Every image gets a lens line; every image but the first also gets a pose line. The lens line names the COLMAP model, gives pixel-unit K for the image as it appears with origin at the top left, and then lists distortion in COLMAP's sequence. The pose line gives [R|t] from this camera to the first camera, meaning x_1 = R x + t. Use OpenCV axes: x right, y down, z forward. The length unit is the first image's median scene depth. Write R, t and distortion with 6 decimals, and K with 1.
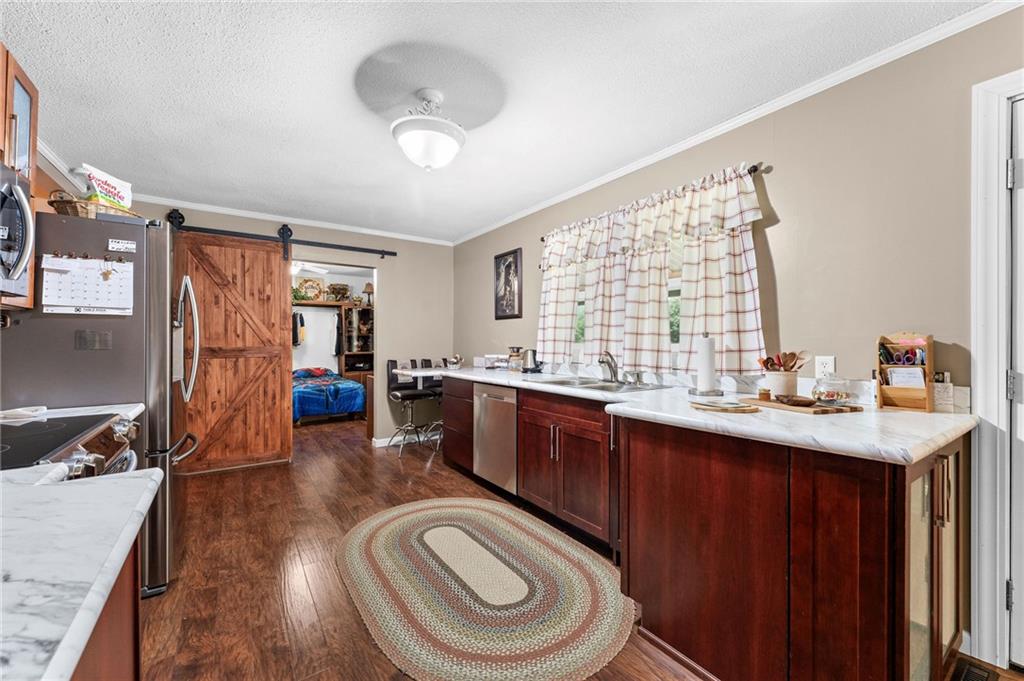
lens RADIAL K [[405.8, 0, 506.6], [0, 405.8, 343.7], [0, 0, 1]] dist [0.001963, -0.000969]
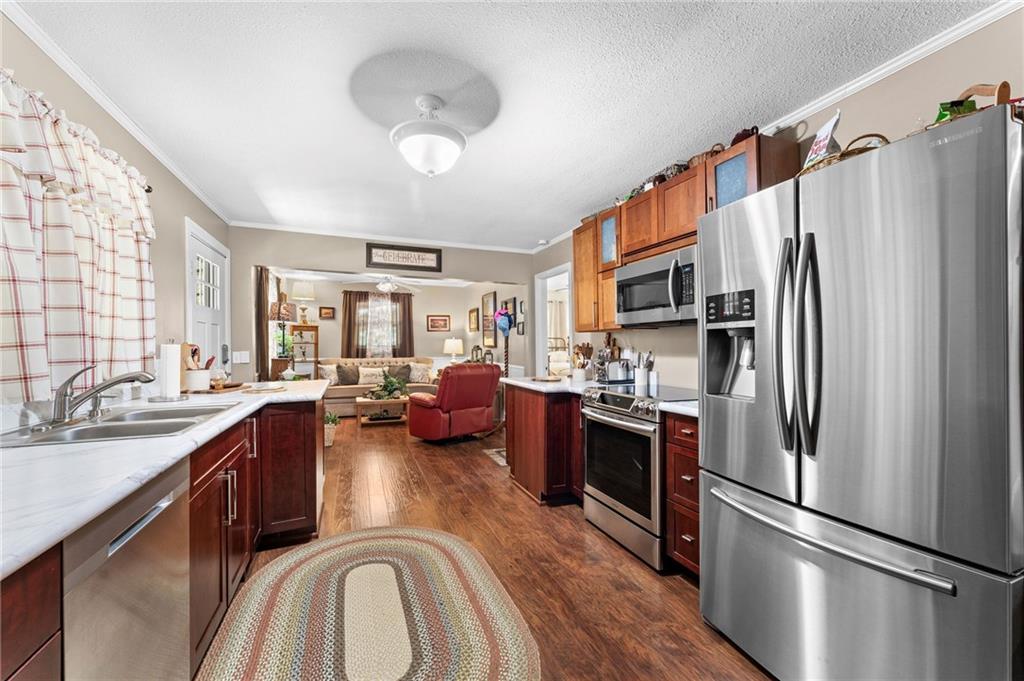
lens RADIAL K [[405.8, 0, 505.9], [0, 405.8, 344.1], [0, 0, 1]] dist [0.001963, -0.000969]
pose [[-0.971907, 0.002575, 0.235352, -0.422889], [0.002560, 0.999997, -0.000367, -0.009662], [-0.235352, 0.000246, -0.971910, 1.345665]]
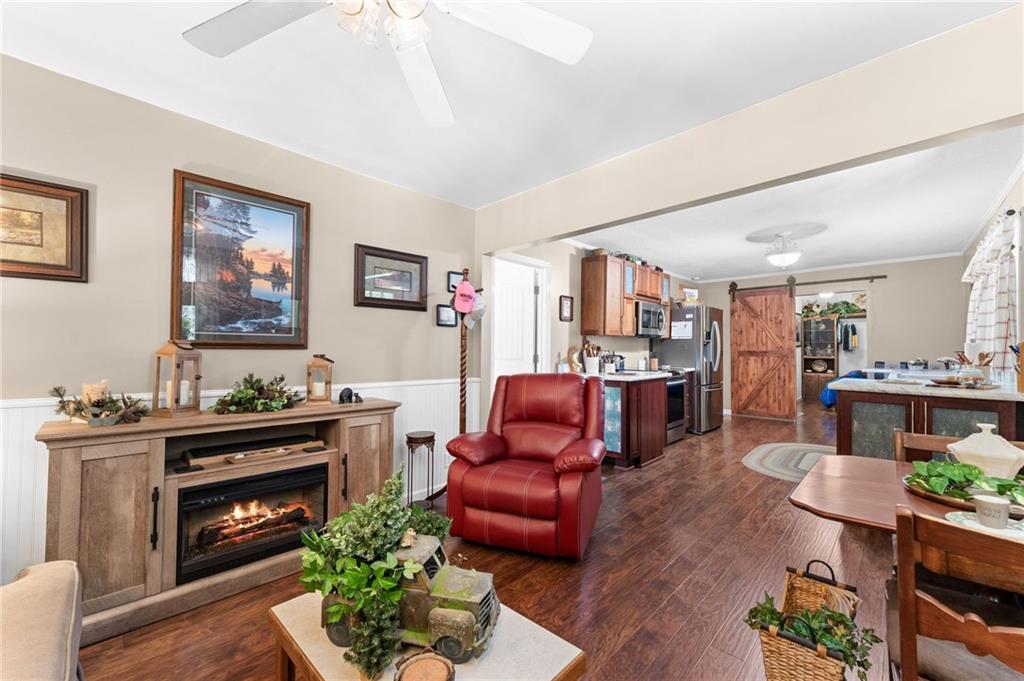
lens RADIAL K [[405.8, 0, 510.3], [0, 405.8, 344.3], [0, 0, 1]] dist [0.001963, -0.000969]
pose [[0.206658, -0.010809, -0.978354, 1.136808], [-0.003881, 0.999922, -0.011867, 0.009239], [0.978406, 0.006249, 0.206600, -0.612345]]
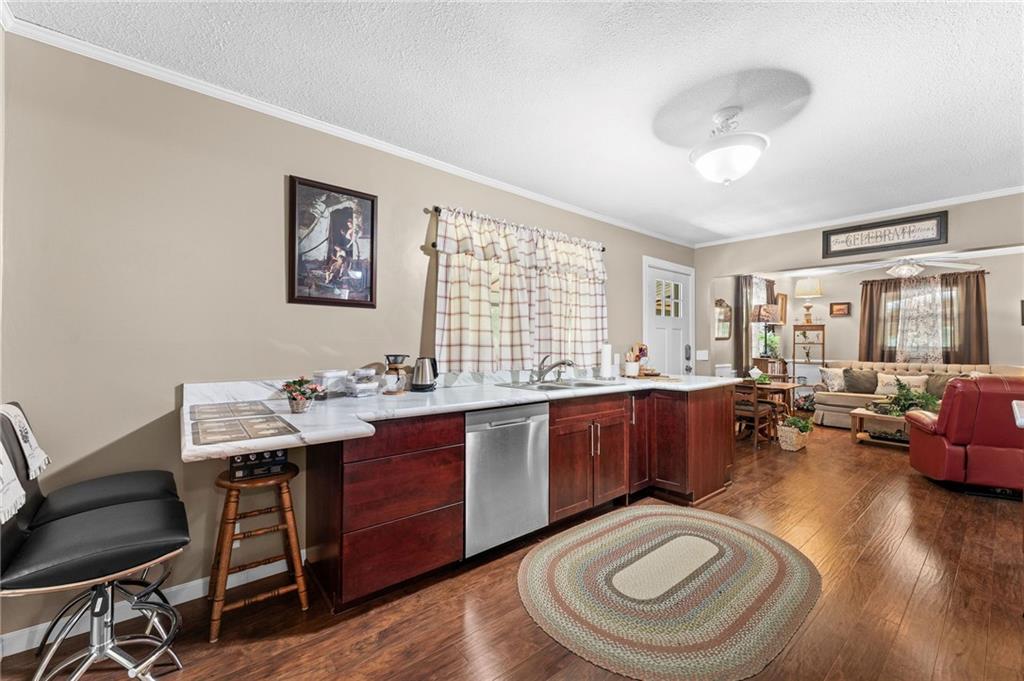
lens RADIAL K [[405.8, 0, 509.7], [0, 405.8, 344.4], [0, 0, 1]] dist [0.001963, -0.000969]
pose [[-0.088876, -0.001235, 0.996042, -0.823546], [-0.002938, 0.999995, 0.000978, -0.011709], [-0.996038, -0.002839, -0.088879, 1.151176]]
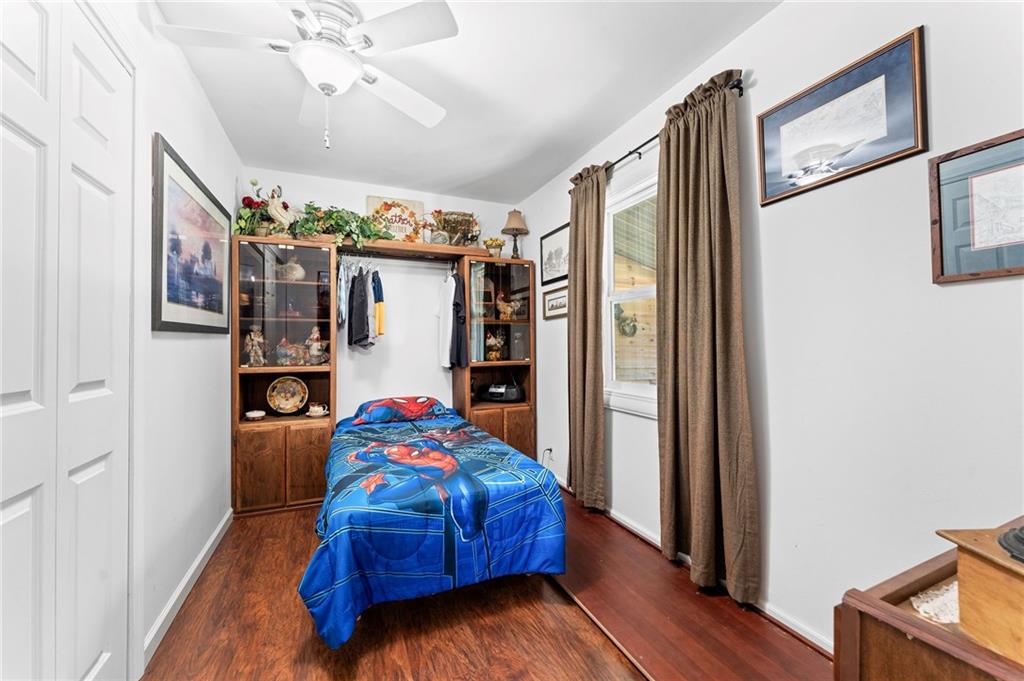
lens RADIAL K [[405.8, 0, 508.5], [0, 405.8, 341.5], [0, 0, 1]] dist [0.001963, -0.000969]
pose [[0.981968, -0.007006, -0.188920, -0.703908], [0.004949, 0.999923, -0.011357, 0.011194], [0.188985, 0.010217, 0.981927, 1.479502]]
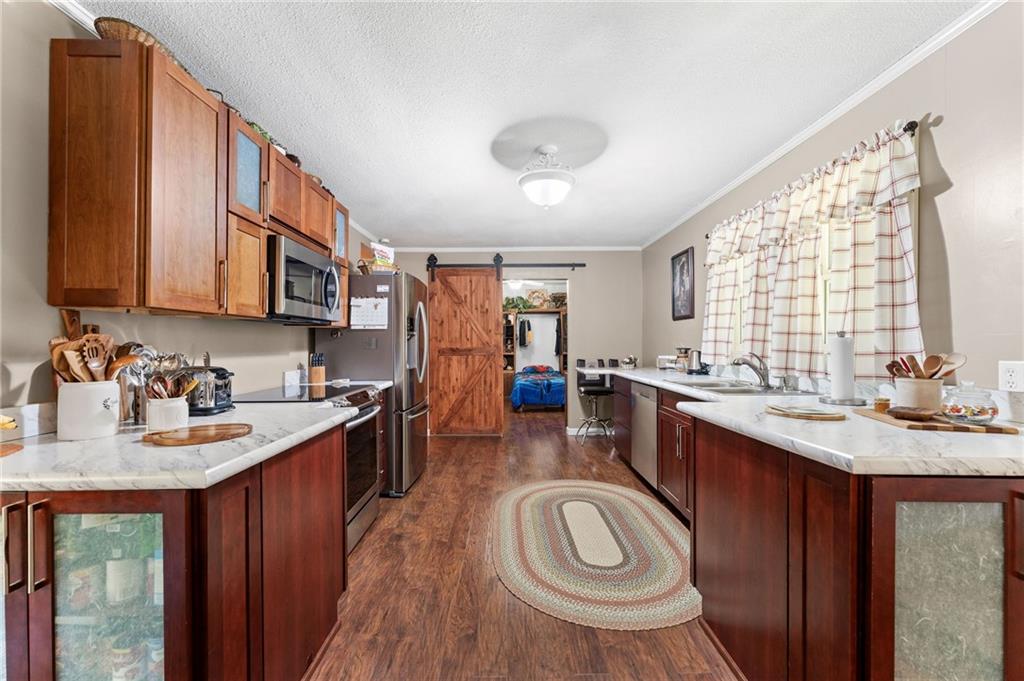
lens RADIAL K [[405.8, 0, 508.8], [0, 405.8, 343.5], [0, 0, 1]] dist [0.001963, -0.000969]
pose [[0.828654, -0.004395, -0.559744, 0.292297], [0.002822, 0.999989, -0.003675, -0.000484], [0.559755, 0.001465, 0.828657, -0.079466]]
